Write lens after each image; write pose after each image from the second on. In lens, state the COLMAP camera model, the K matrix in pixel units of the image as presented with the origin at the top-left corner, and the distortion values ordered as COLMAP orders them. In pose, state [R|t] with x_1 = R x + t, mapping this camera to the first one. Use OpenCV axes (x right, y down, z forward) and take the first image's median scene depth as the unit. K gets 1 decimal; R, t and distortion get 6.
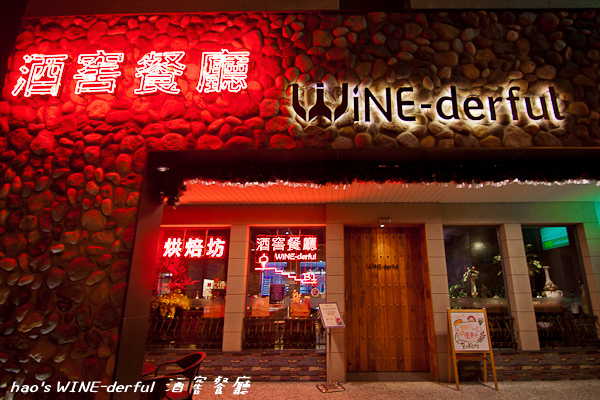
lens RADIAL K [[303.5, 0, 304.3], [0, 303.5, 170.9], [0, 0, 1]] dist [-0.010206, -0.003656]
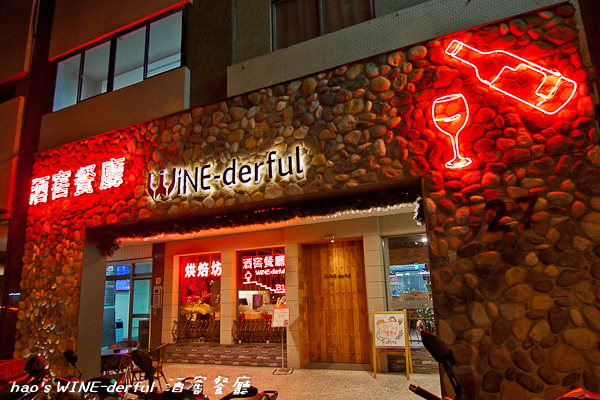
lens RADIAL K [[303.5, 0, 300.1], [0, 303.5, 201.1], [0, 0, 1]] dist [-0.010206, -0.003656]
pose [[0.940804, -0.133779, -0.311434, 1.102226], [0.158262, 0.985887, 0.054595, -0.108409], [0.299735, -0.100651, 0.948698, -0.231505]]
